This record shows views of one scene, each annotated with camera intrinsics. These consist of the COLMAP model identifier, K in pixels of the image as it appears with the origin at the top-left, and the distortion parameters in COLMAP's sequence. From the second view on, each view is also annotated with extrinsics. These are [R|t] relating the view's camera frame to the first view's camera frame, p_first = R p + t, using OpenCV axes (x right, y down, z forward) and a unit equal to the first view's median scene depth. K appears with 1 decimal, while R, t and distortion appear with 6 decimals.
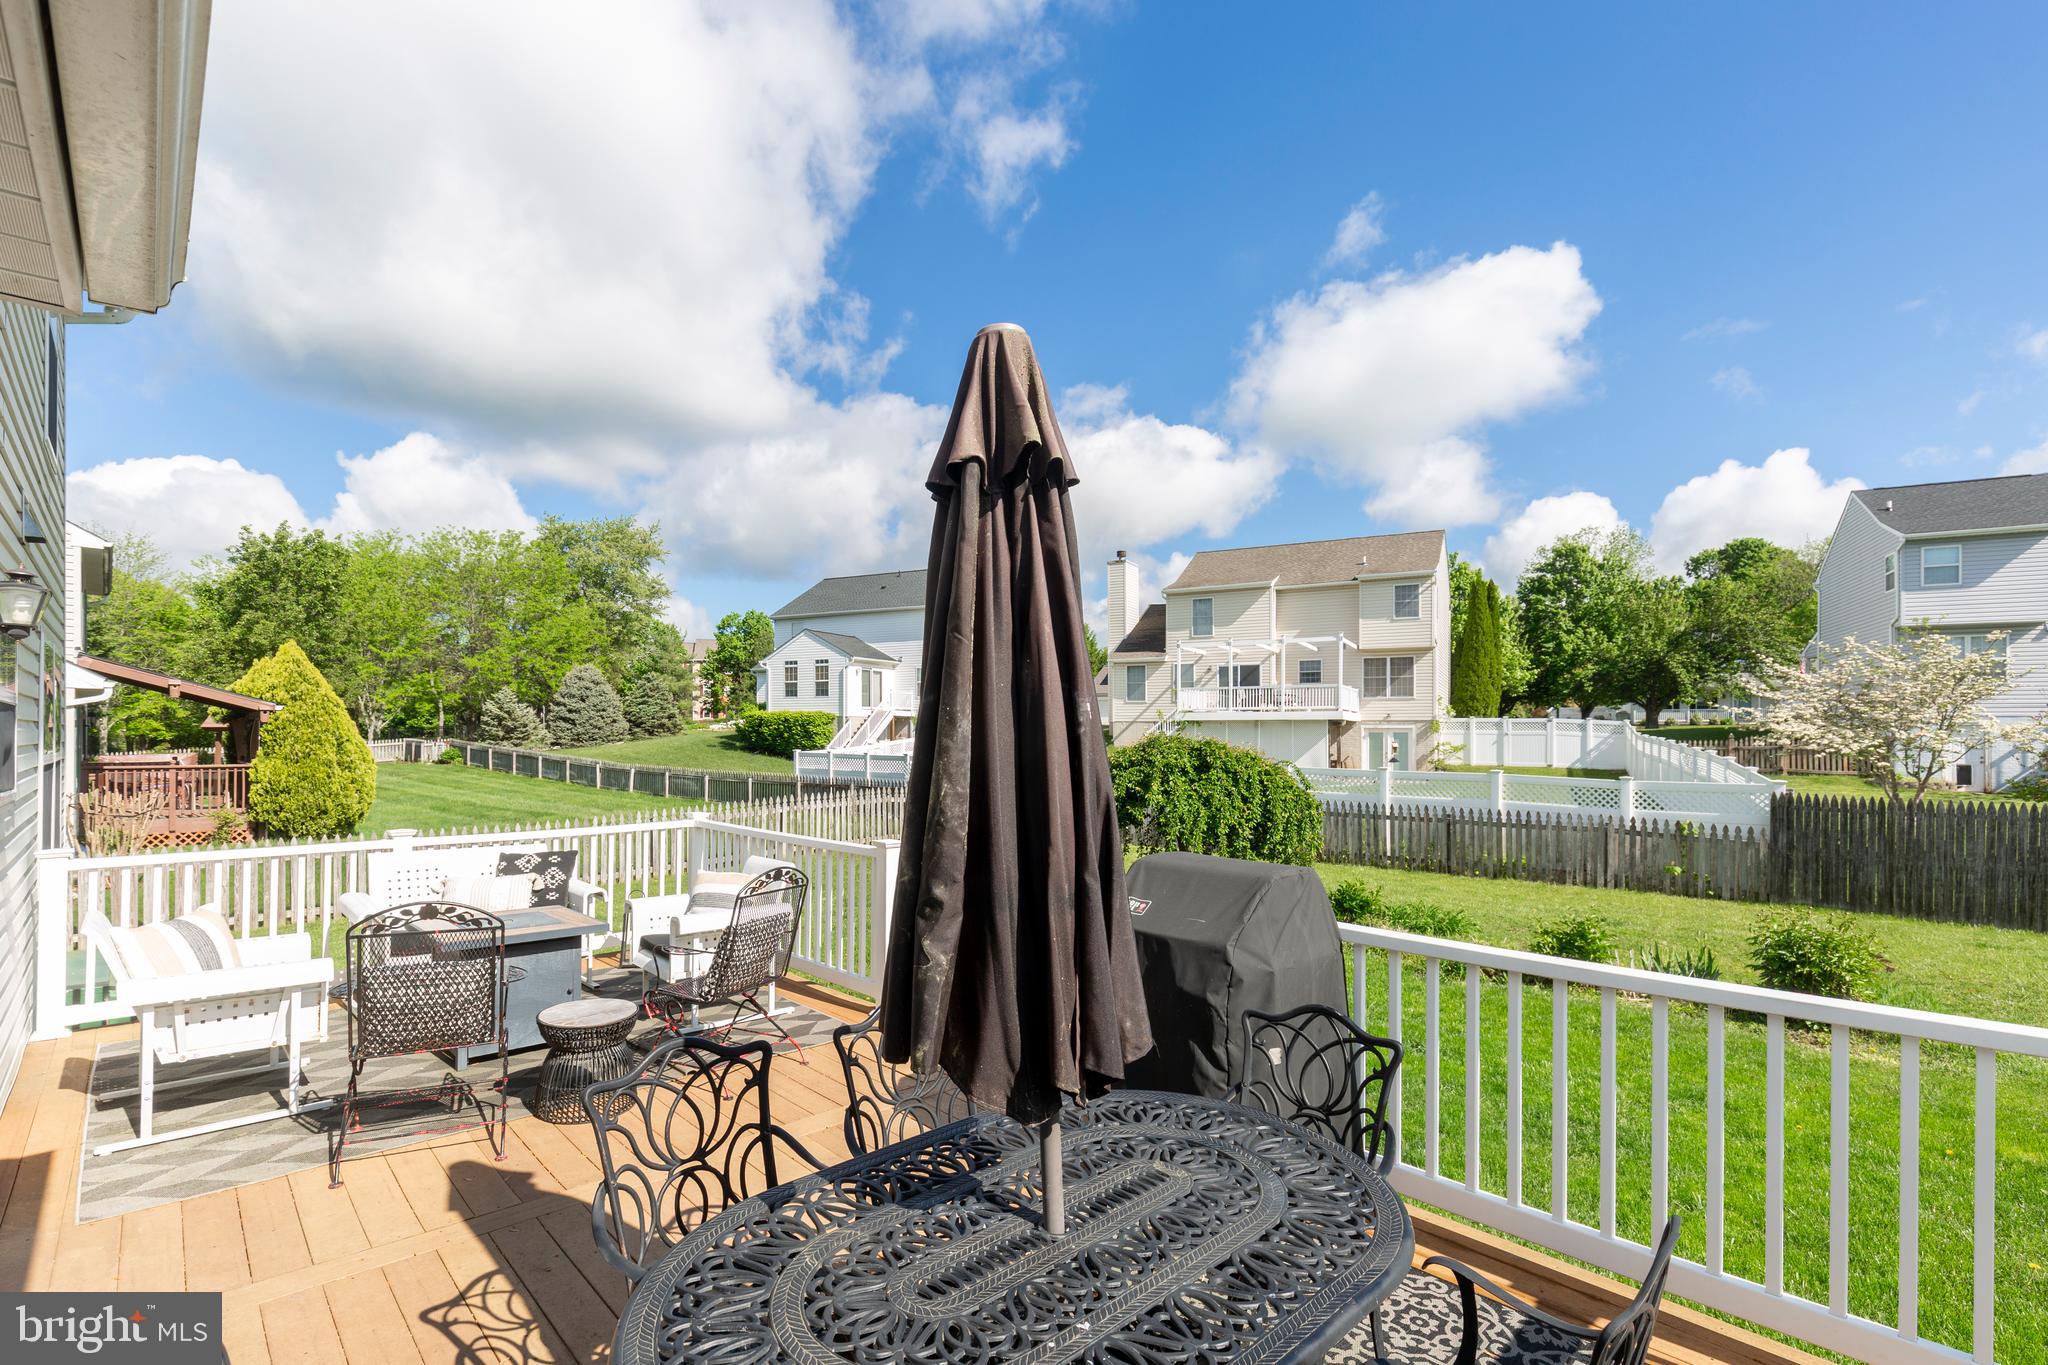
lens RADIAL K [[935.4, 0, 1028.3], [0, 935.4, 732.5], [0, 0, 1]] dist [0.015796, -0.004543]
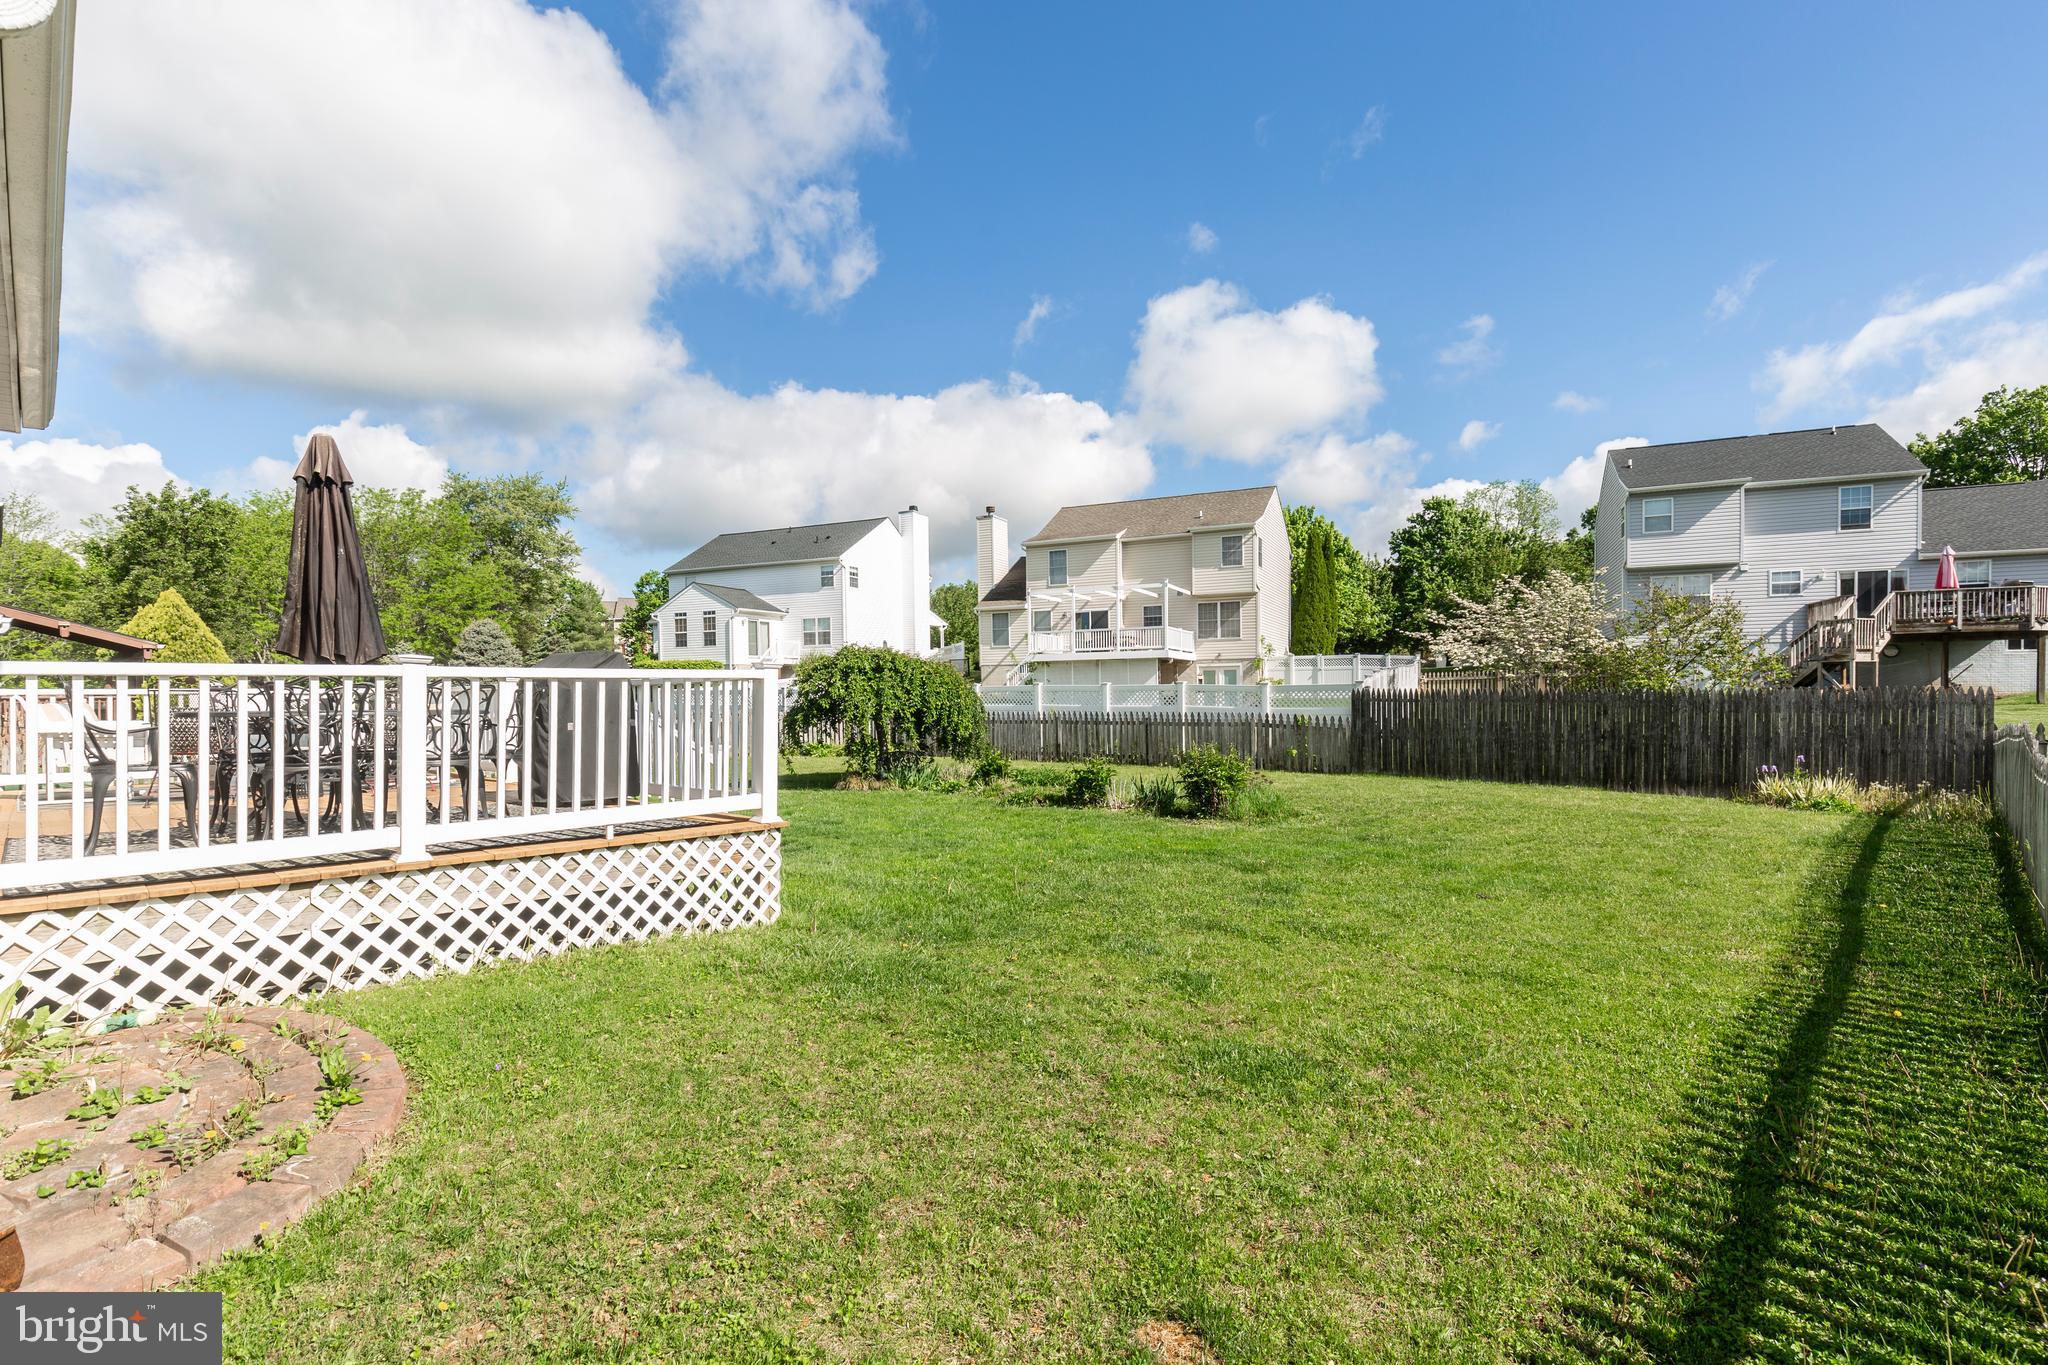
lens RADIAL K [[935.4, 0, 1017.4], [0, 935.4, 716.1], [0, 0, 1]] dist [0.015796, -0.004543]
pose [[0.998605, -0.015973, 0.050335, 0.087925], [0.014559, 0.999492, 0.028344, 0.019470], [-0.050762, -0.027572, 0.998330, -0.095109]]
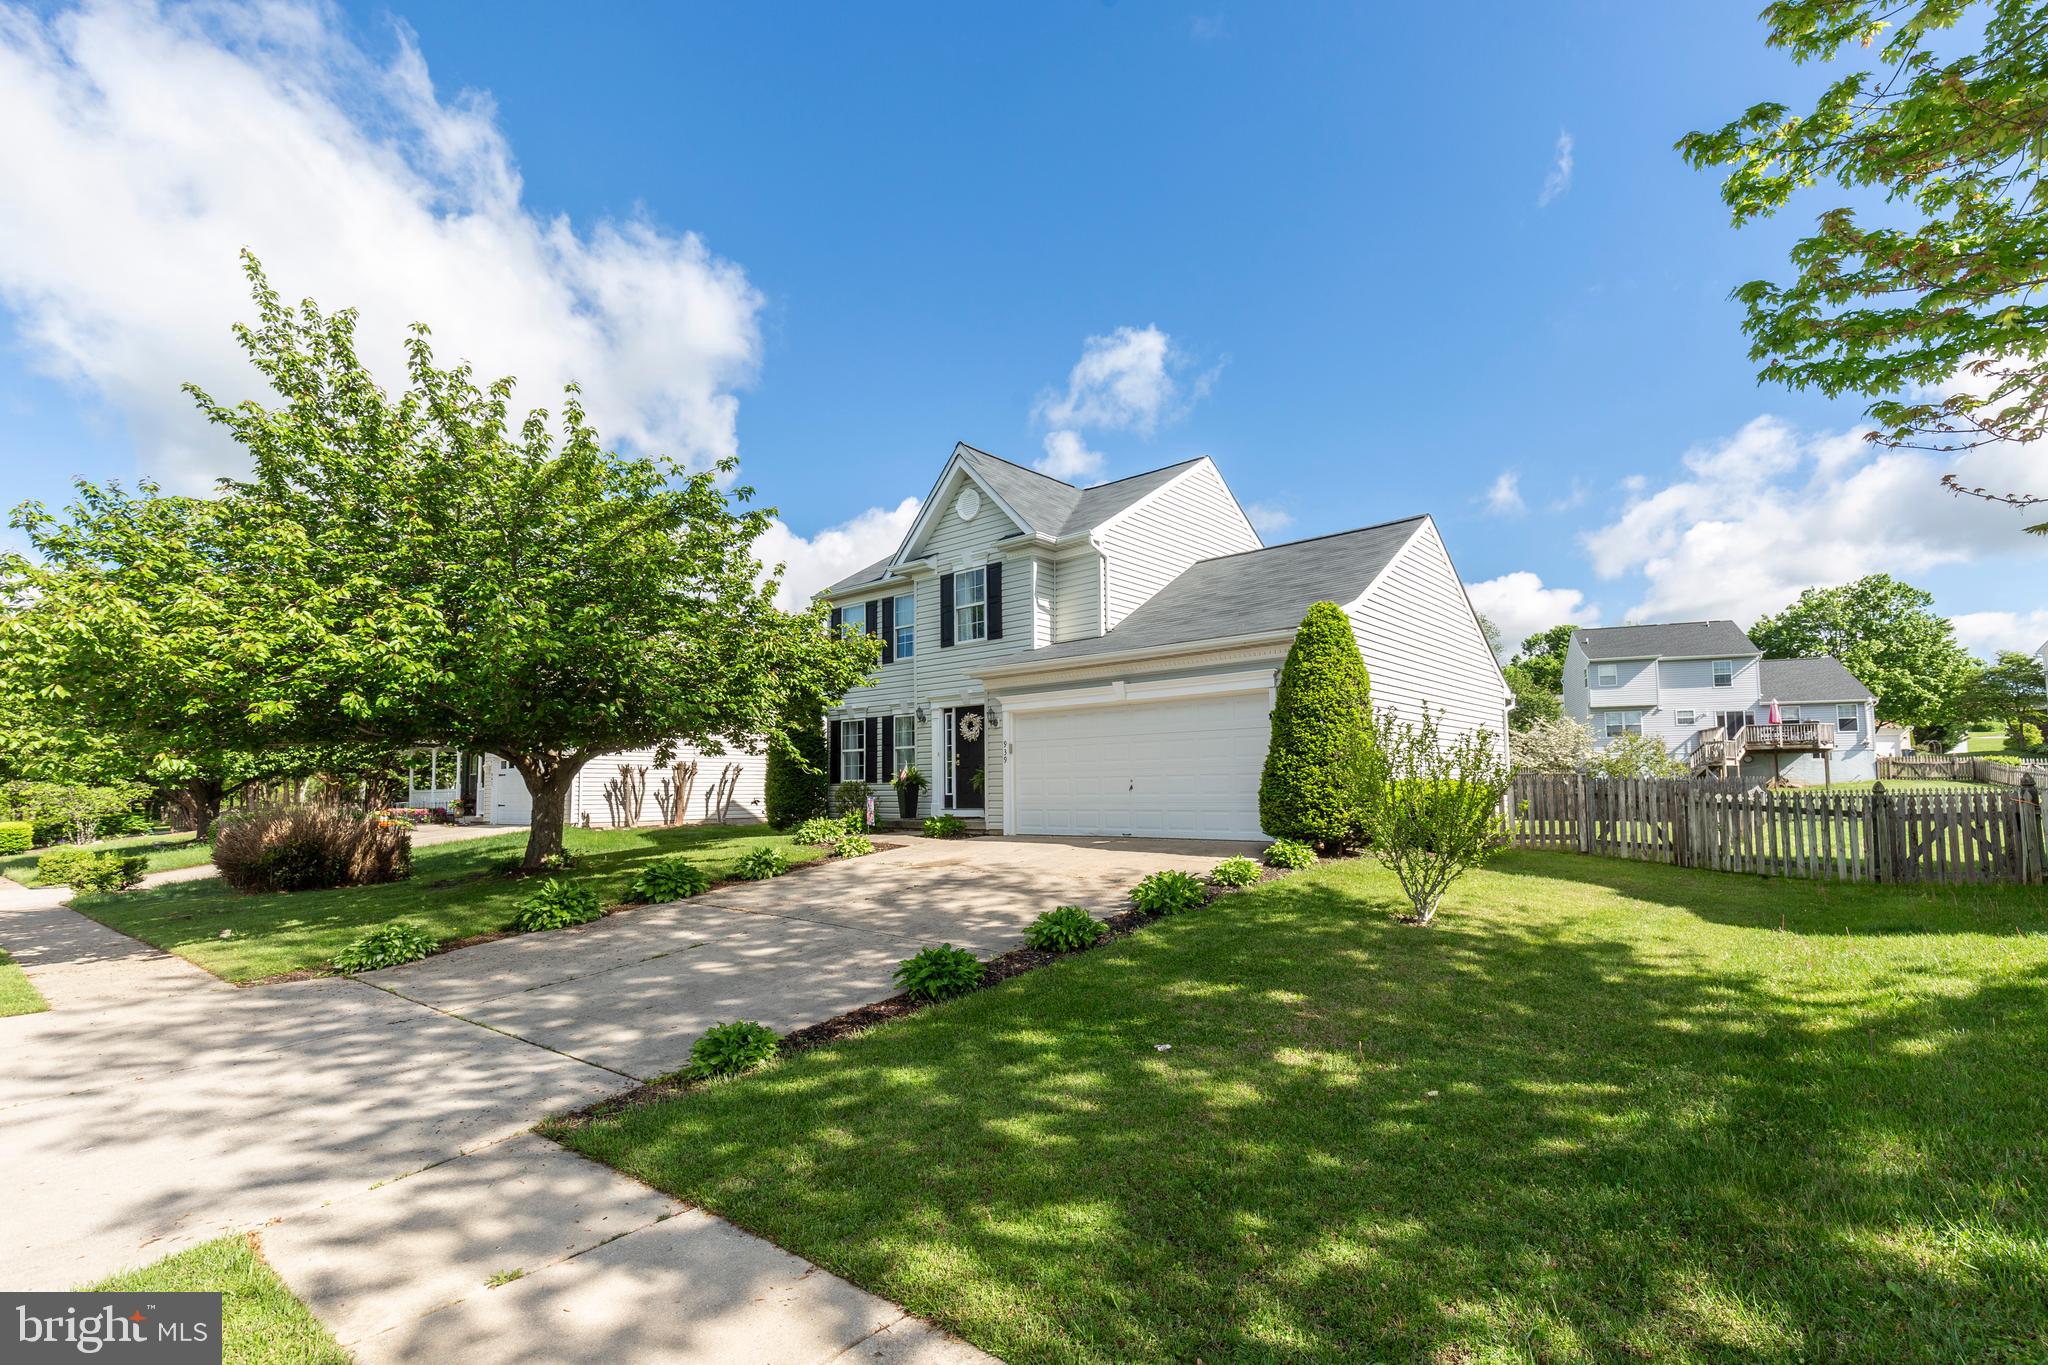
lens RADIAL K [[935.4, 0, 1005.0], [0, 935.4, 738.9], [0, 0, 1]] dist [0.015796, -0.004543]
pose [[0.995154, -0.016040, 0.097012, -0.318807], [0.020318, 0.998857, -0.043264, 0.005962], [-0.096207, 0.045026, 0.994342, -0.571666]]
